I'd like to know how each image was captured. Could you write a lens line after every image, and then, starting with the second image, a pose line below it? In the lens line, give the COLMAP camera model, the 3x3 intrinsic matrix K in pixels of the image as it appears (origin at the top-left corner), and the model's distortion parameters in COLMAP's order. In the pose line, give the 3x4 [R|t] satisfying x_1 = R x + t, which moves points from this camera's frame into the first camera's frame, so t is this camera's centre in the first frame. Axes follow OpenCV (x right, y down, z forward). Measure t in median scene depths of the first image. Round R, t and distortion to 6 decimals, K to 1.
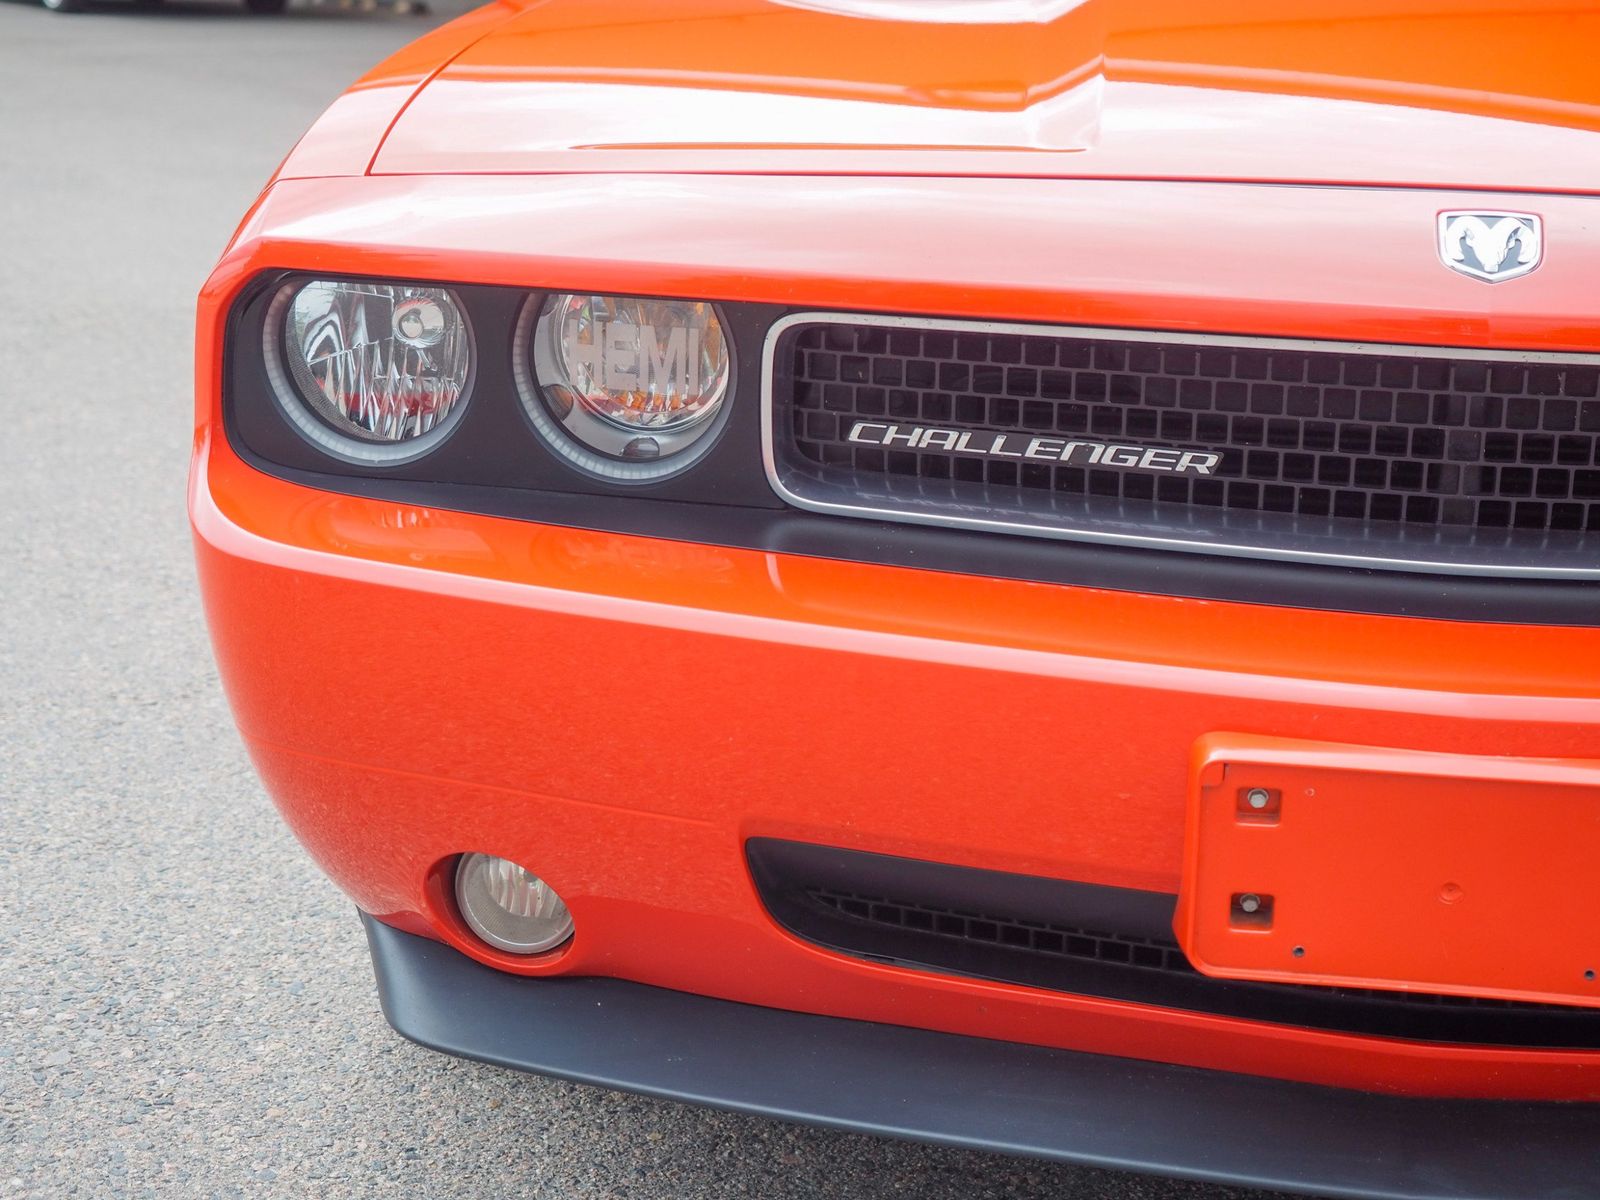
lens RADIAL K [[2912.7, 0, 776.9], [0, 2912.7, 639.8], [0, 0, 1]] dist [-0.005322, 0.000000]
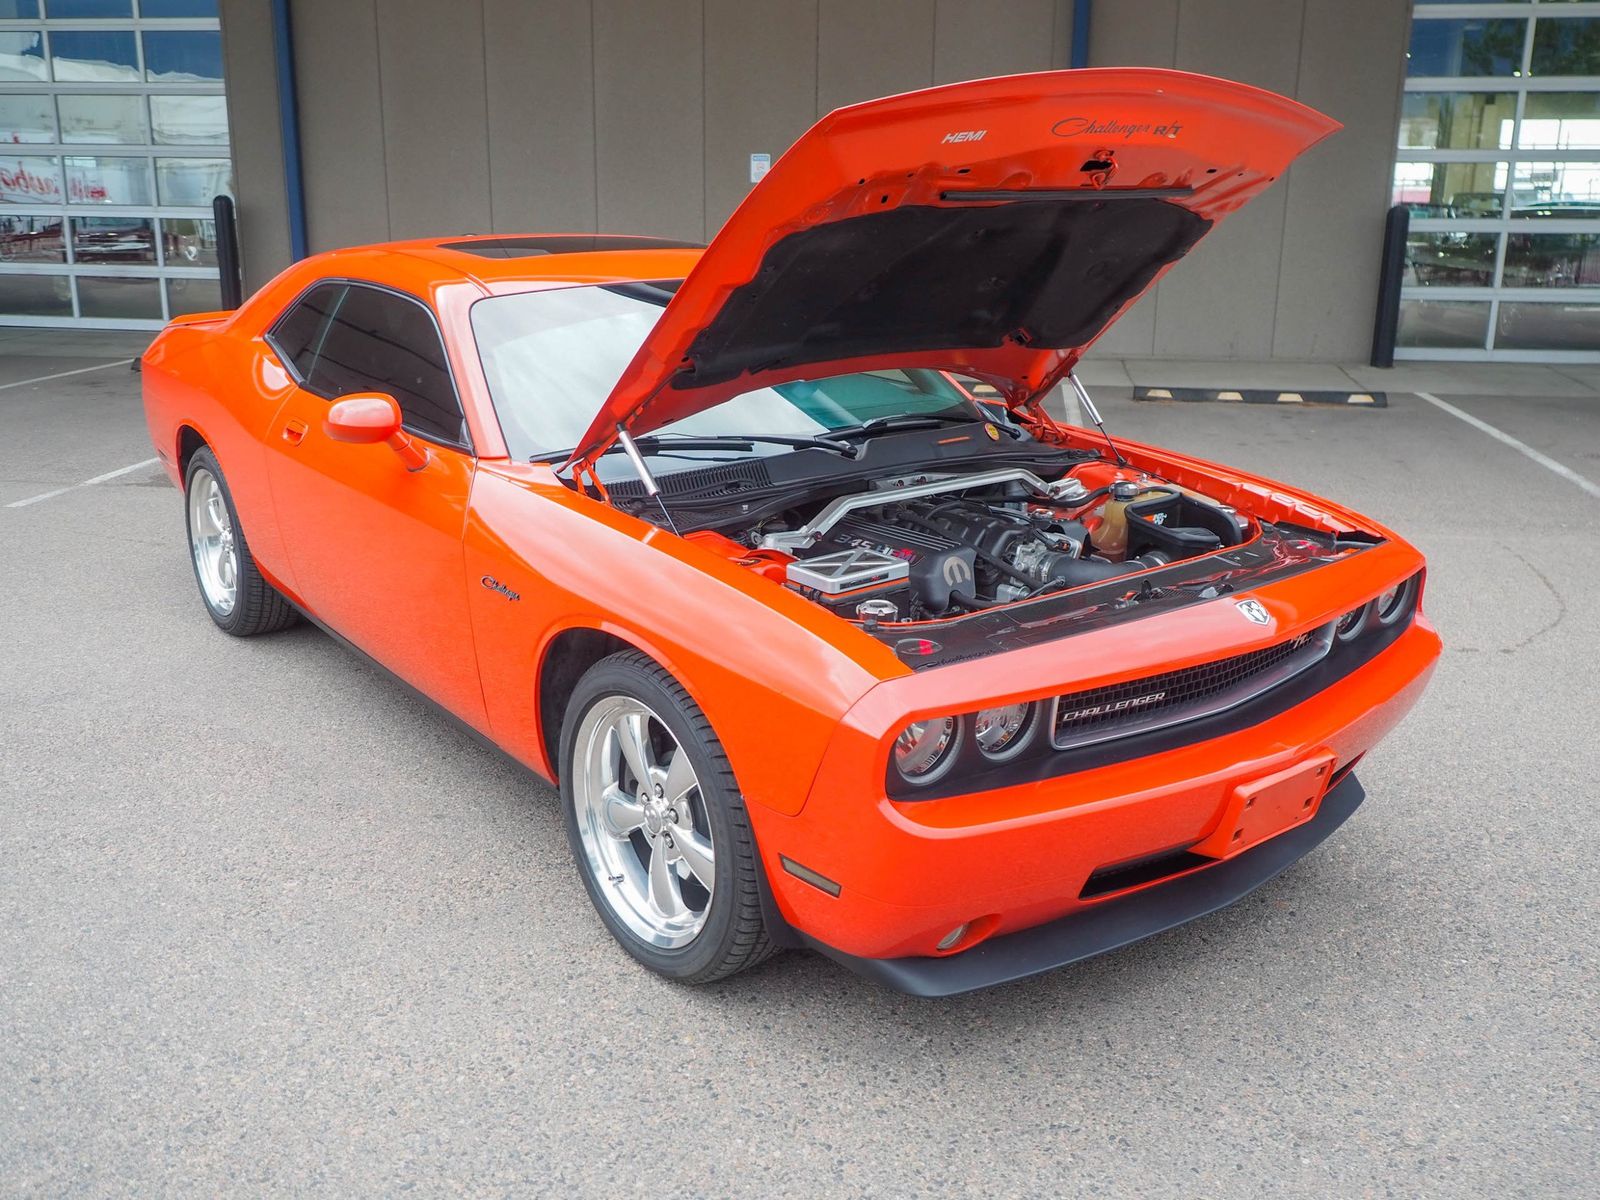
lens RADIAL K [[1448.8, 0, 803.4], [0, 1448.8, 580.3], [0, 0, 1]] dist [0.013805, -0.014282]
pose [[0.666842, -0.224365, 0.710621, -1.089291], [0.198834, 0.972598, 0.120494, -0.413656], [-0.718183, 0.060945, 0.693180, 0.220559]]
